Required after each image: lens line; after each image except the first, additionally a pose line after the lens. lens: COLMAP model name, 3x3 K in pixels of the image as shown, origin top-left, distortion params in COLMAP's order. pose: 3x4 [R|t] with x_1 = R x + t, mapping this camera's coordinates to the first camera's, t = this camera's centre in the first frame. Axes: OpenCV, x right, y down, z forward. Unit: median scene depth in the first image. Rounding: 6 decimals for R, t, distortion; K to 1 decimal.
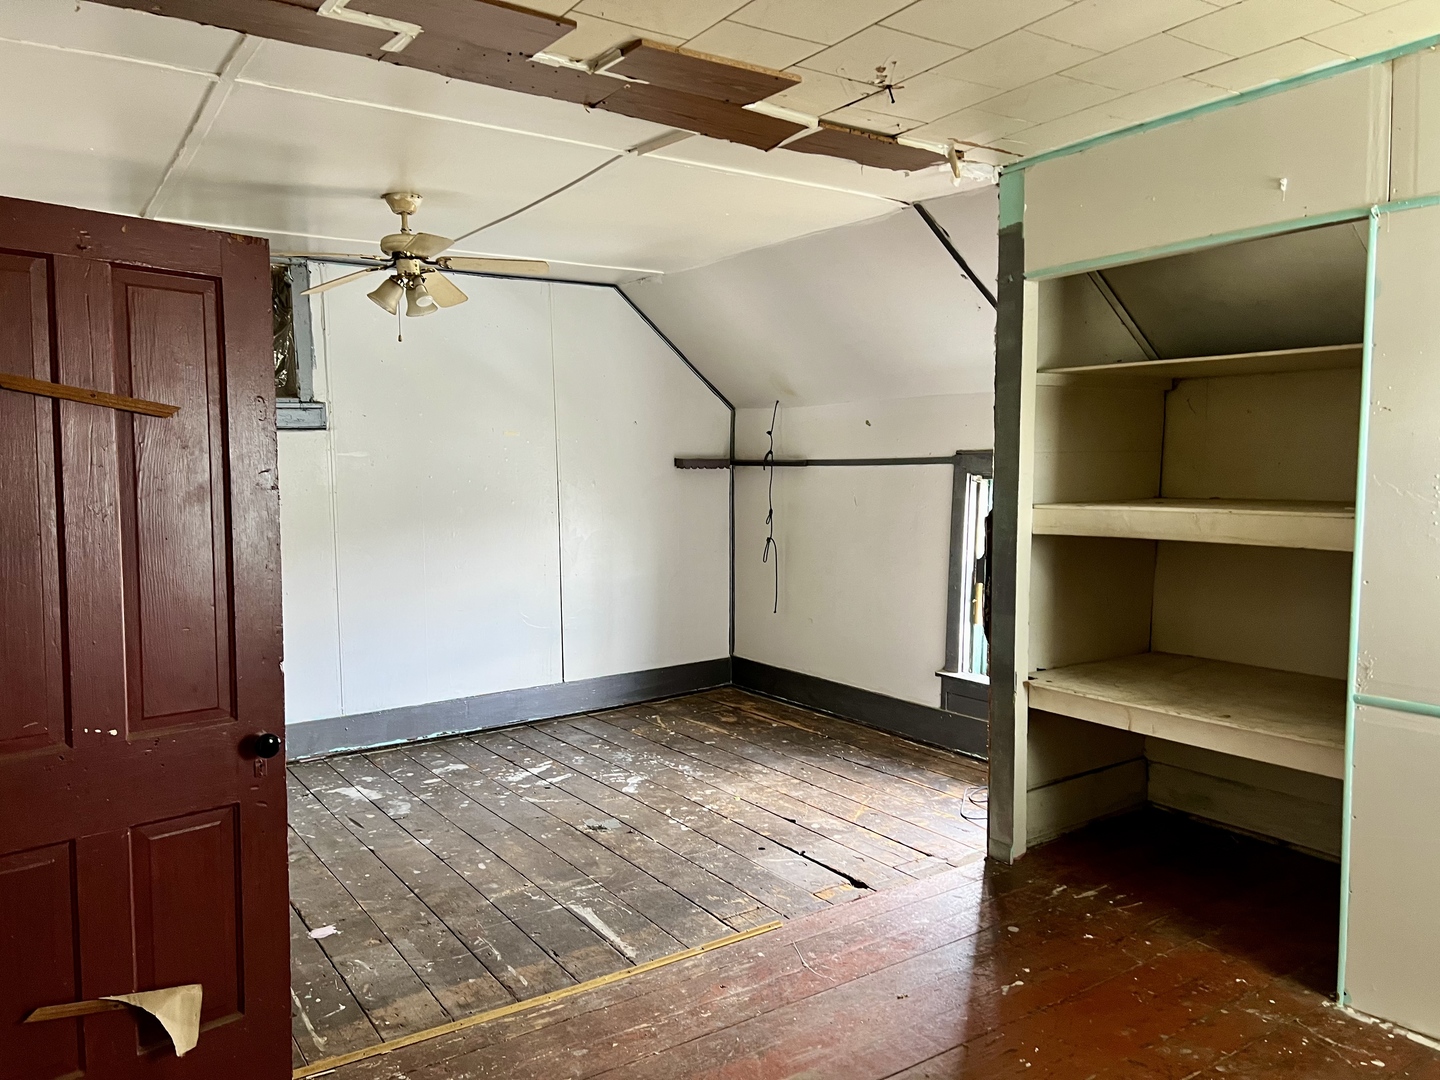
lens RADIAL K [[1094.5, 0, 696.5], [0, 1094.5, 554.1], [0, 0, 1]] dist [0.045571, -0.056168]
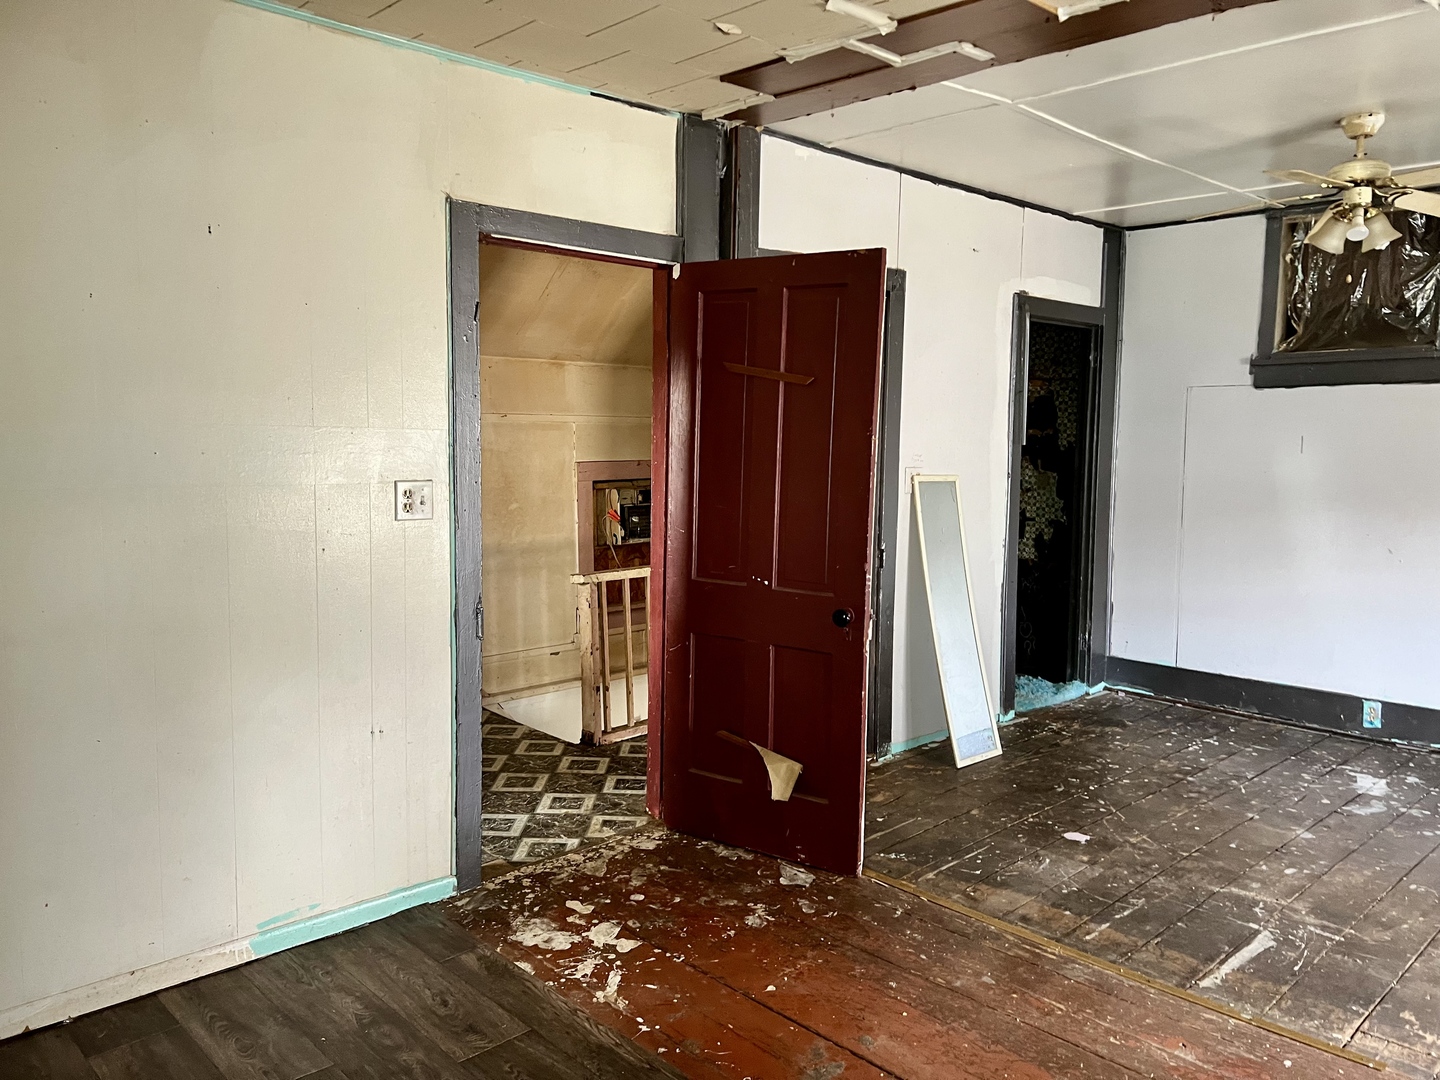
lens RADIAL K [[1094.5, 0, 725.8], [0, 1094.5, 531.0], [0, 0, 1]] dist [0.045571, -0.056168]
pose [[0.172545, 0.106884, -0.979185, 0.631730], [-0.091239, 0.991556, 0.092157, -0.032865], [0.980767, 0.073438, 0.180840, 0.409070]]
